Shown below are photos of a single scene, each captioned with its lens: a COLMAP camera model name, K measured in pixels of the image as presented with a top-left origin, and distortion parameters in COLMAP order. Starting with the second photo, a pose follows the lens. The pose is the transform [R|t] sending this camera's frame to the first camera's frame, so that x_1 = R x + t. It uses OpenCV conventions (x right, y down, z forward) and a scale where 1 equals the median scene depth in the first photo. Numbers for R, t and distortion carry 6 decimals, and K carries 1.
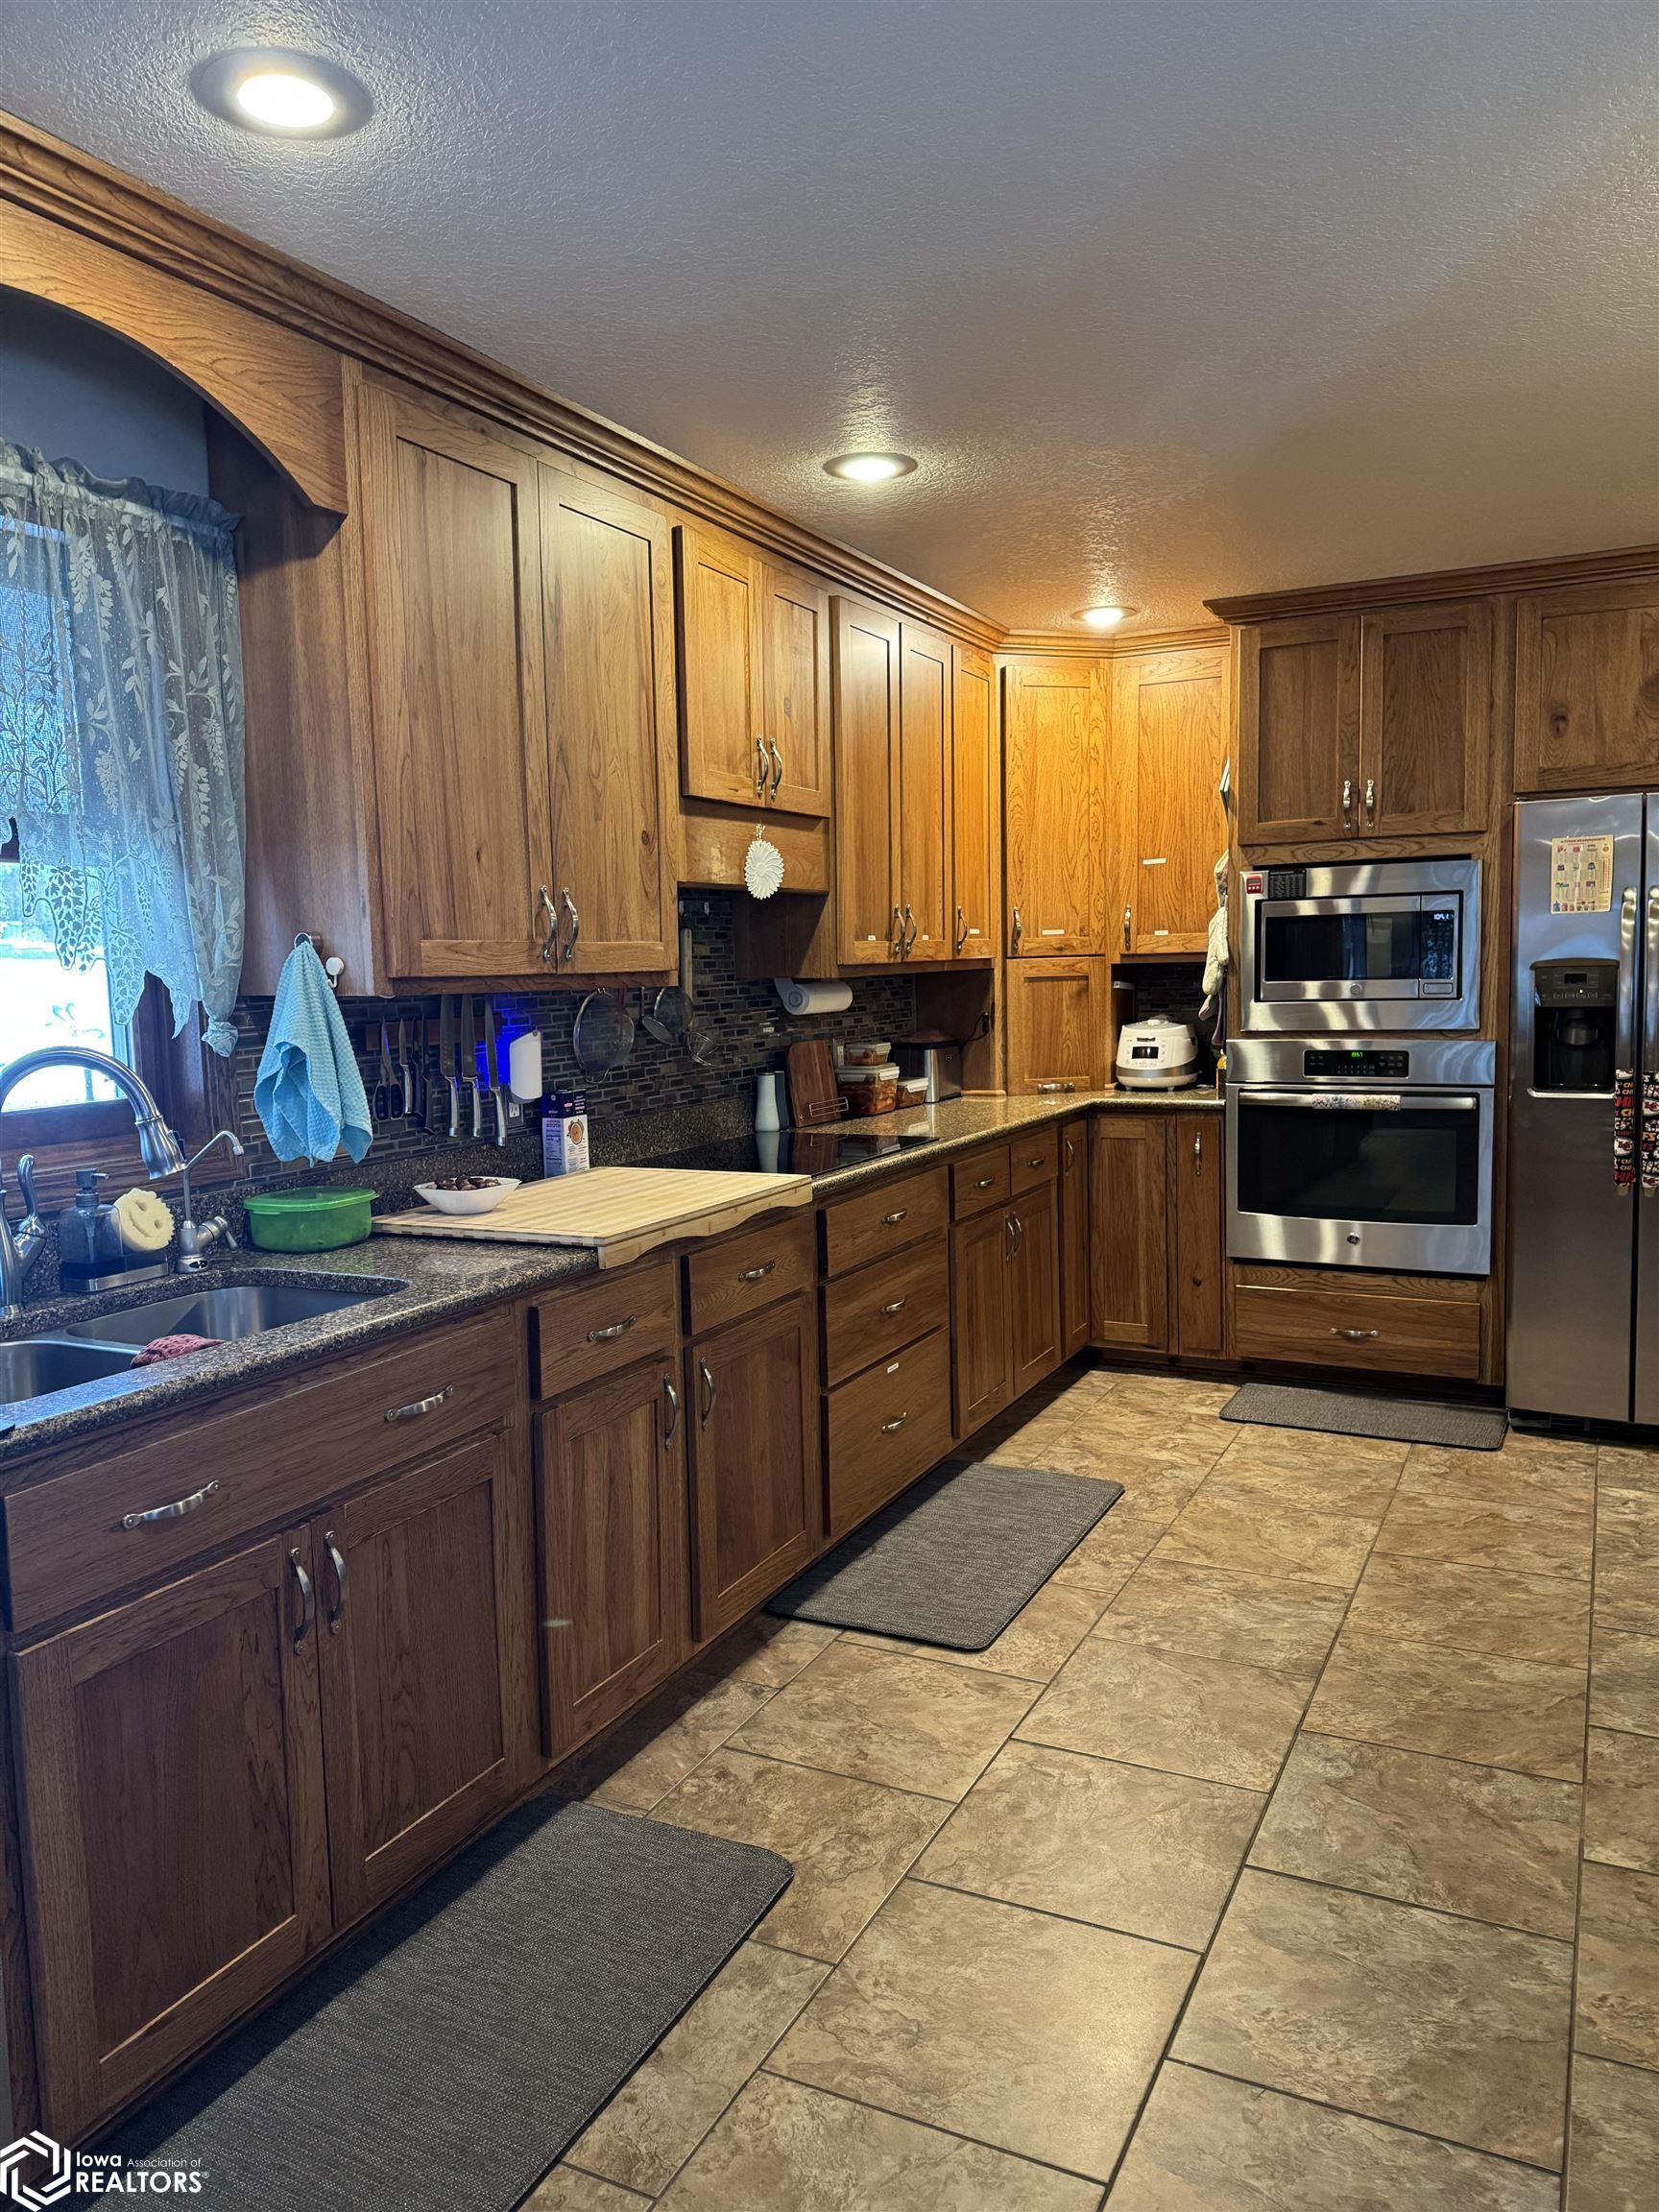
lens RADIAL K [[1538.0, 0, 829.5], [0, 1538.0, 1106.0], [0, 0, 1]] dist [0.162641, -0.343933]
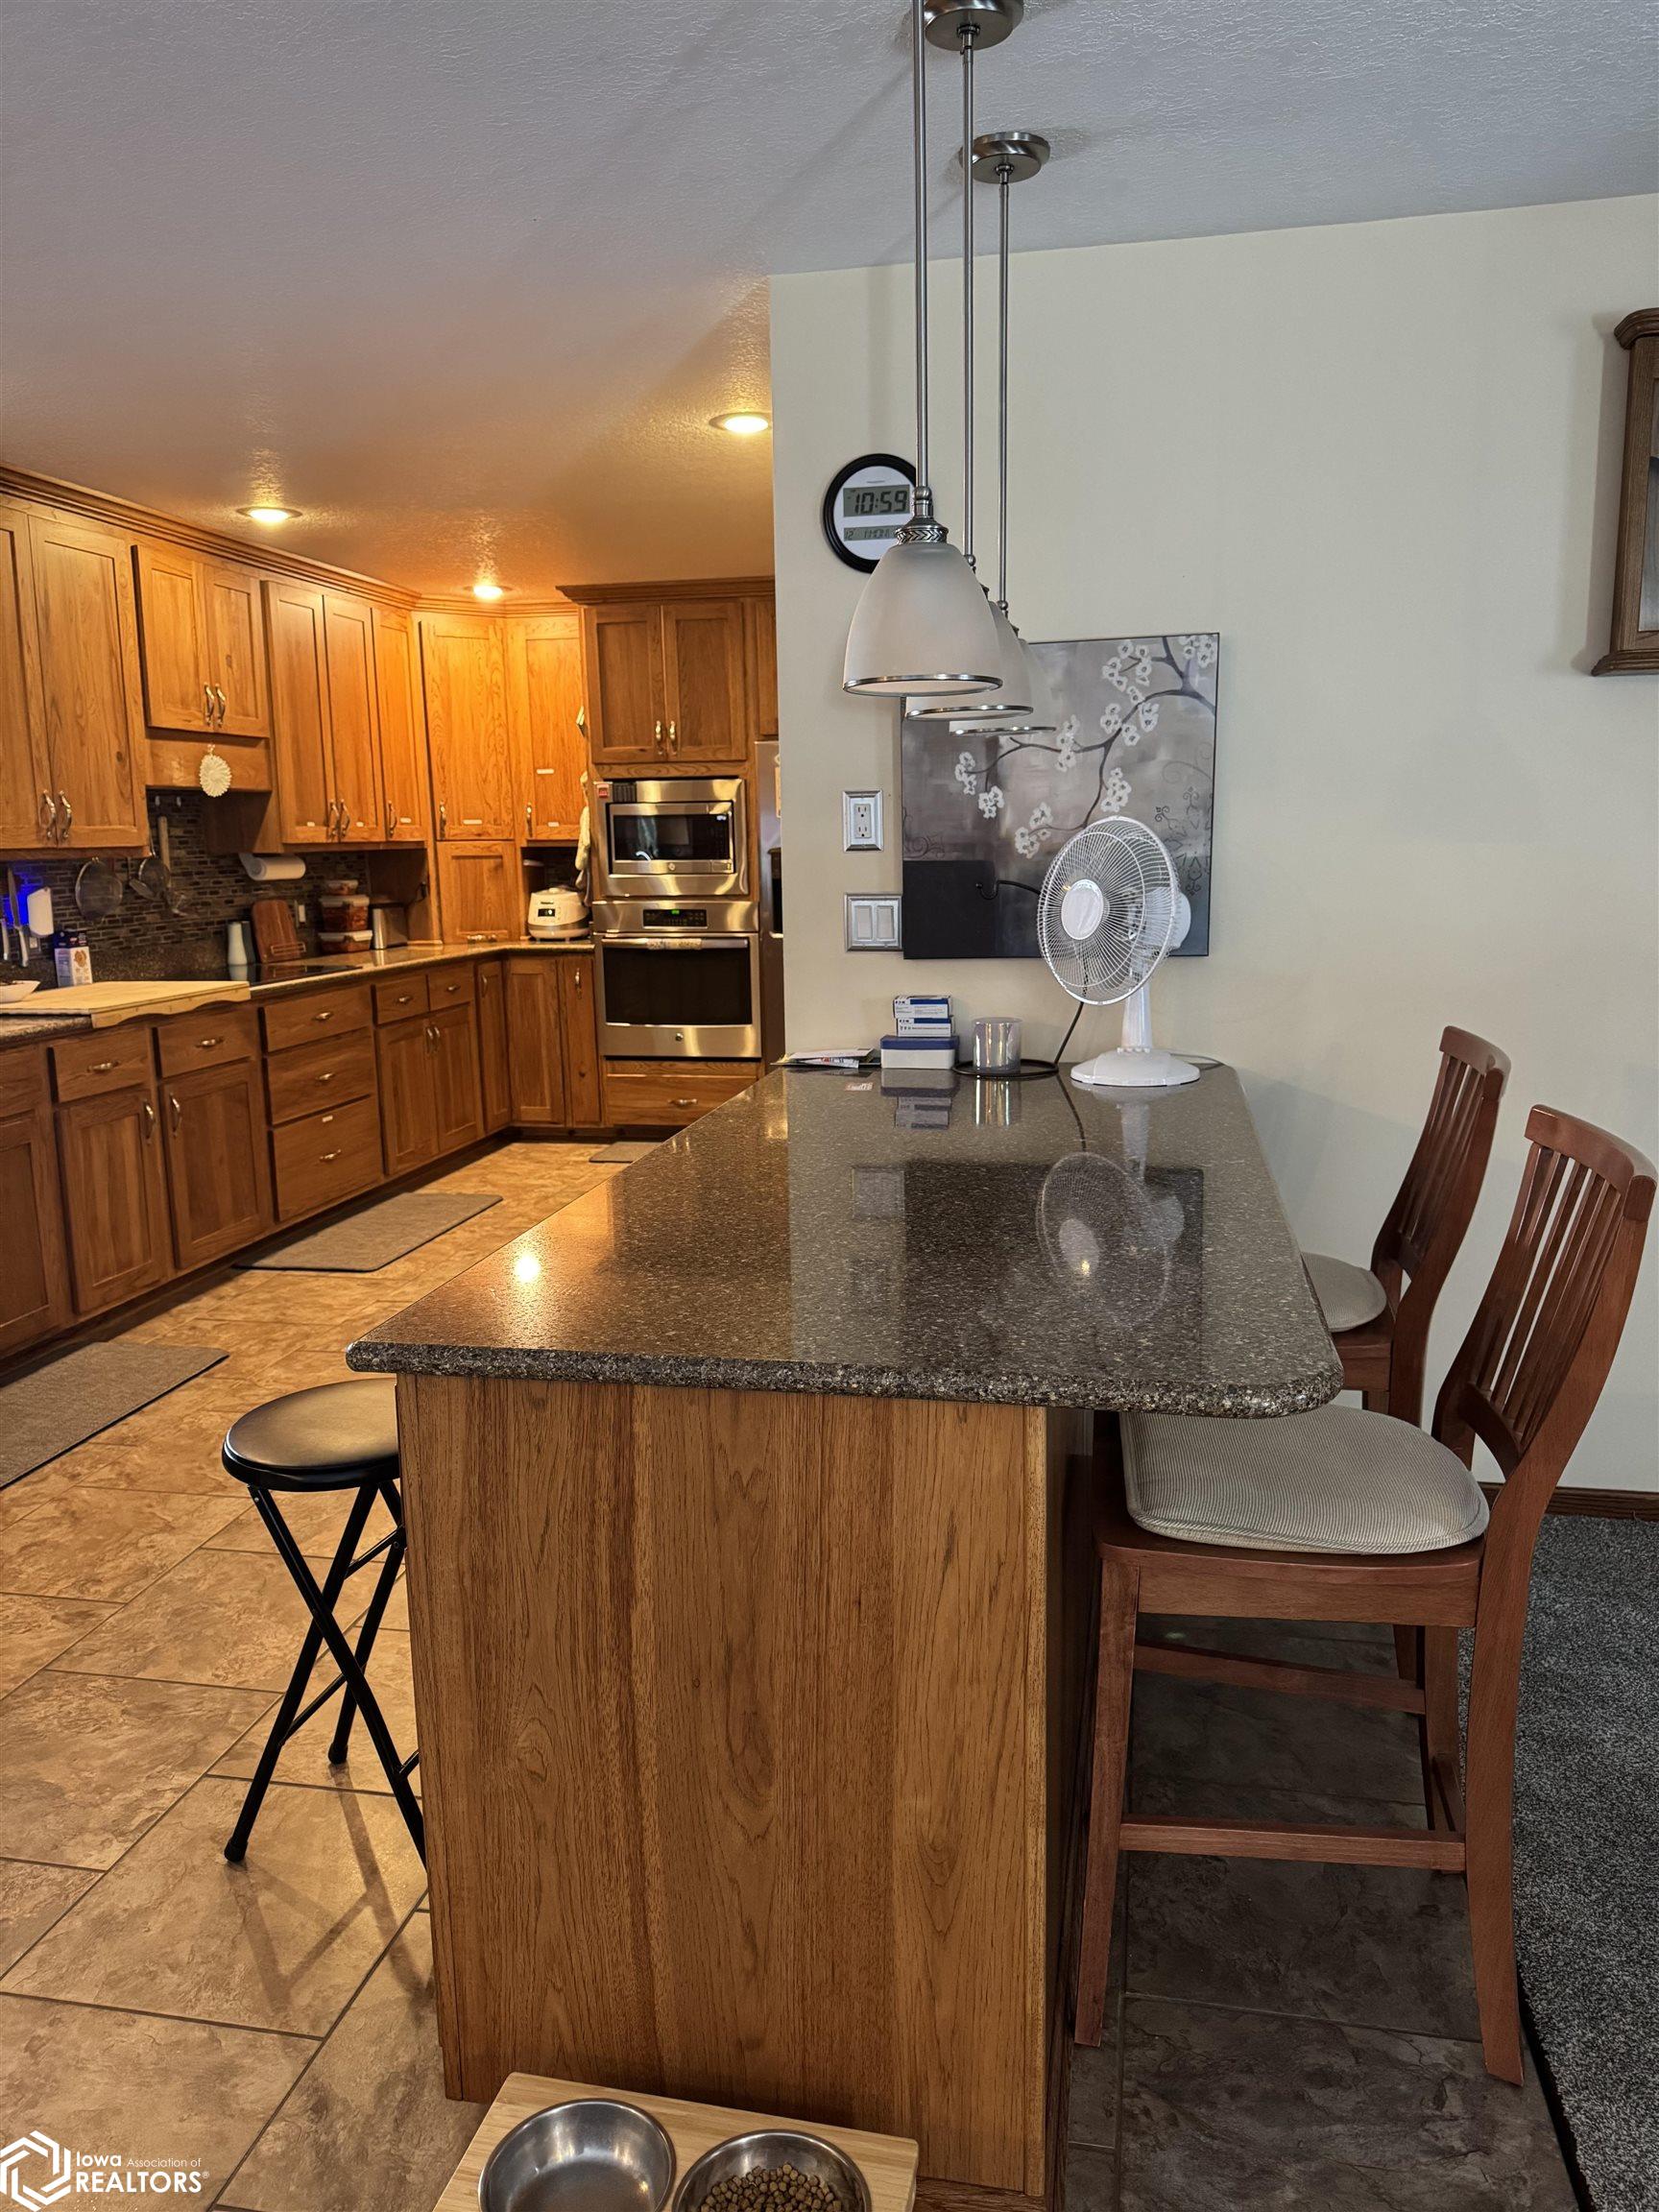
lens RADIAL K [[1538.0, 0, 829.5], [0, 1538.0, 1106.0], [0, 0, 1]] dist [0.162641, -0.343933]
pose [[0.965751, -0.038337, 0.256624, 0.119845], [0.019558, 0.996967, 0.075333, 0.052354], [-0.258733, -0.067734, 0.963571, -0.553558]]
